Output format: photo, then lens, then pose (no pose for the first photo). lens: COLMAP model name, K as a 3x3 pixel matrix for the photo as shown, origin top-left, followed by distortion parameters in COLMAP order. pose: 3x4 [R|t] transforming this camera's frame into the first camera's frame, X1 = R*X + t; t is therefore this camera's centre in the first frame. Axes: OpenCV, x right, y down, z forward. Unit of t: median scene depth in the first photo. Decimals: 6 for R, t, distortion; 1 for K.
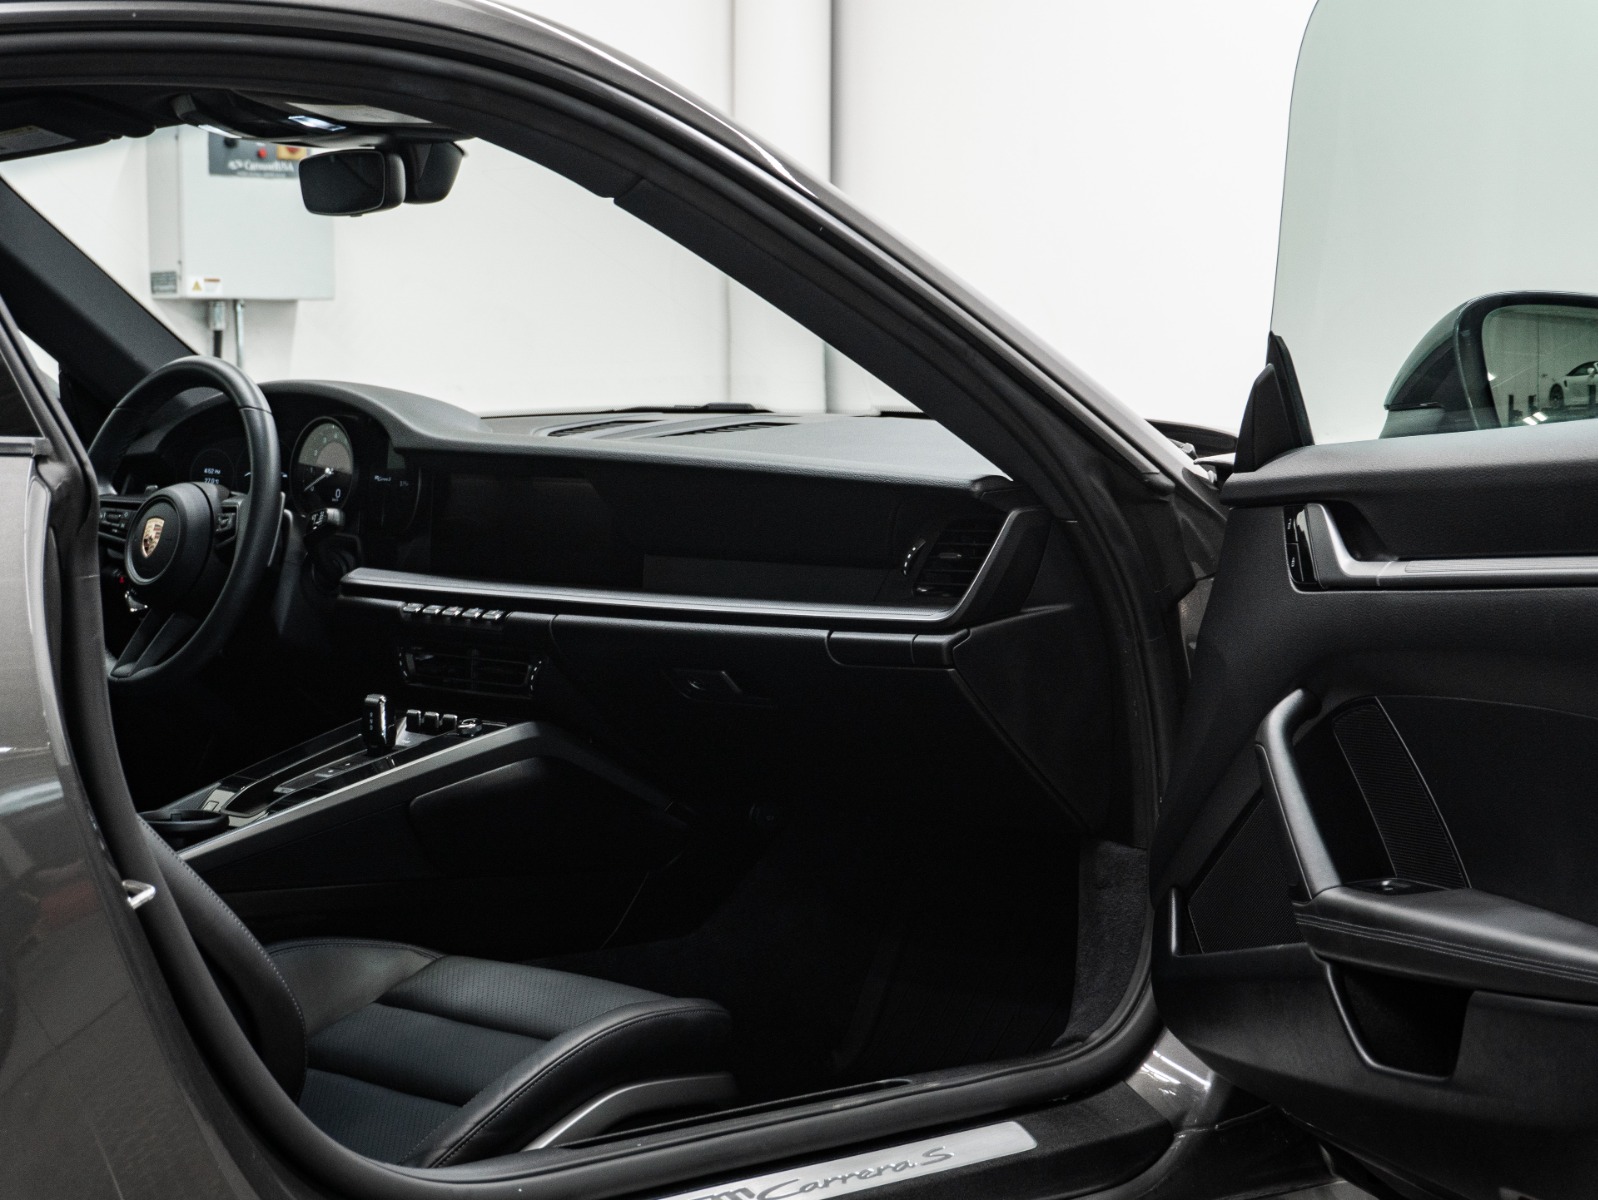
lens RADIAL K [[3389.8, 0, 799.0], [0, 3389.8, 600.0], [0, 0, 1]] dist [0.019298, -0.251221]
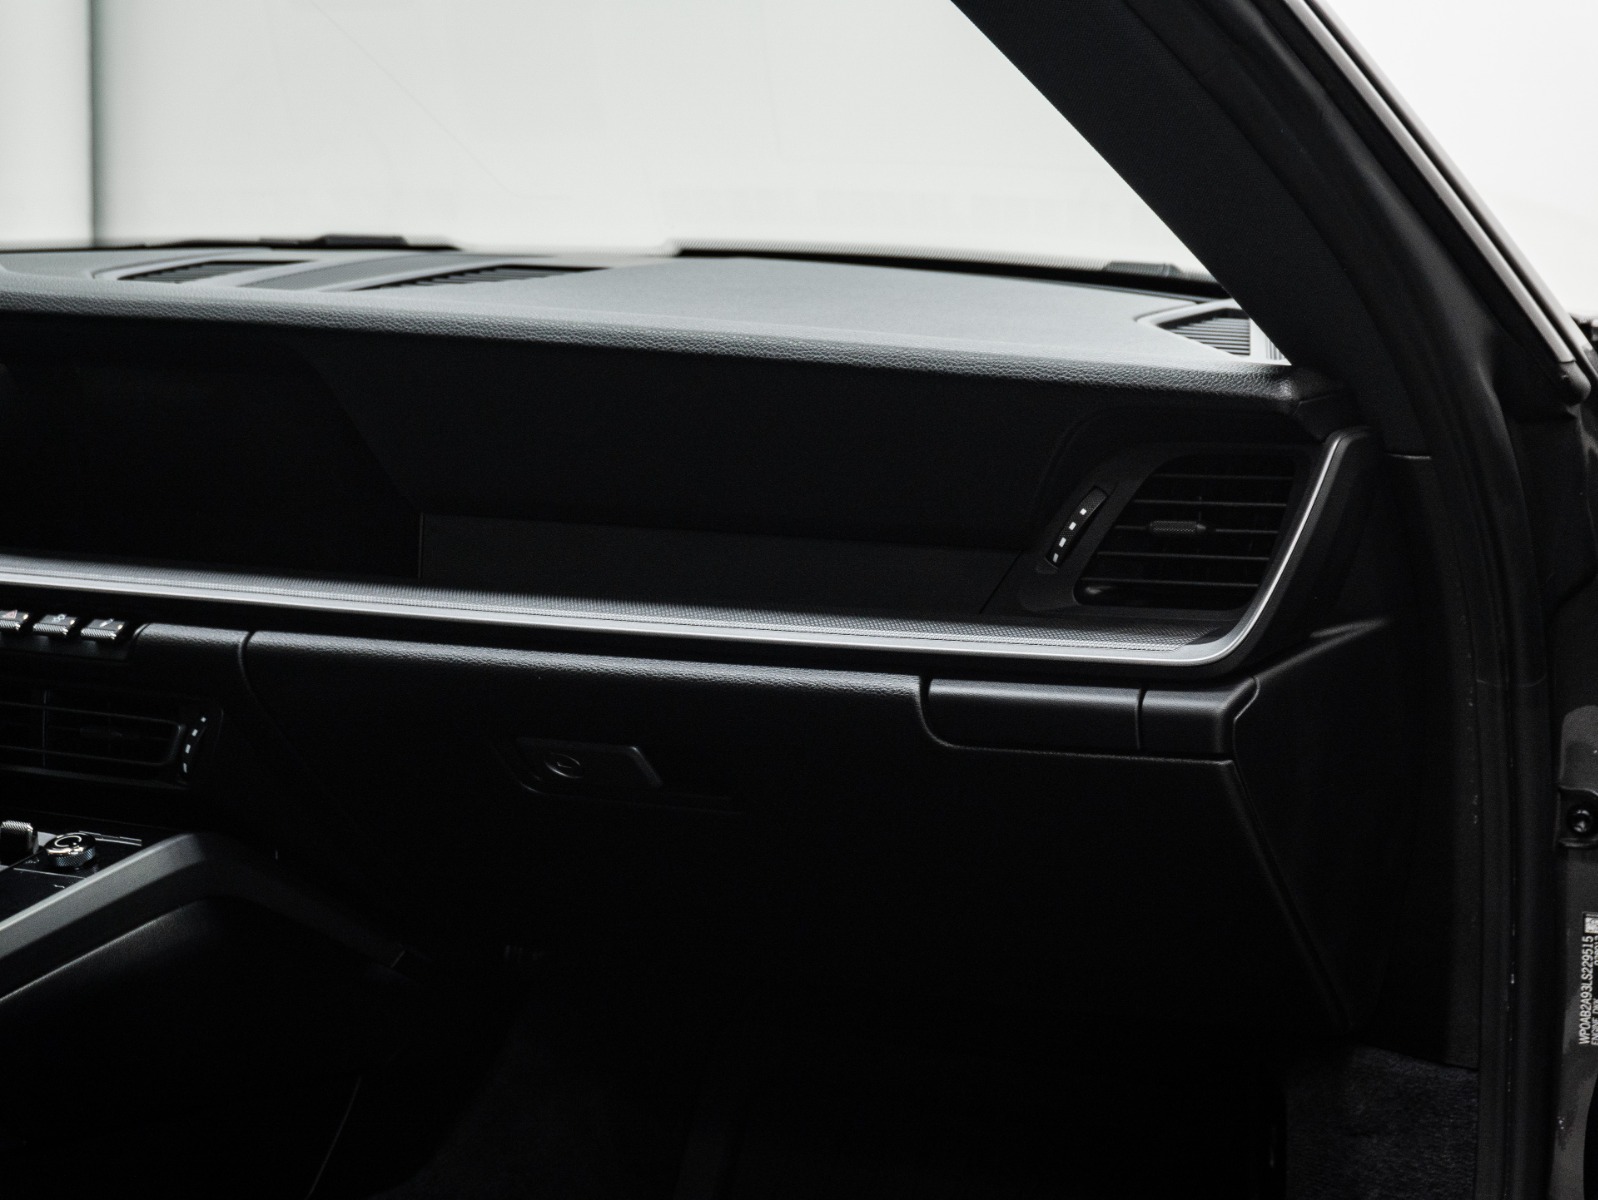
lens RADIAL K [[3161.5, 0, 799.0], [0, 3161.5, 600.0], [0, 0, 1]] dist [0.003571, 0.103488]
pose [[0.956606, -0.020730, 0.290646, -0.143069], [0.007435, 0.998878, 0.046770, -0.024277], [-0.291289, -0.042580, 0.955687, 0.564208]]
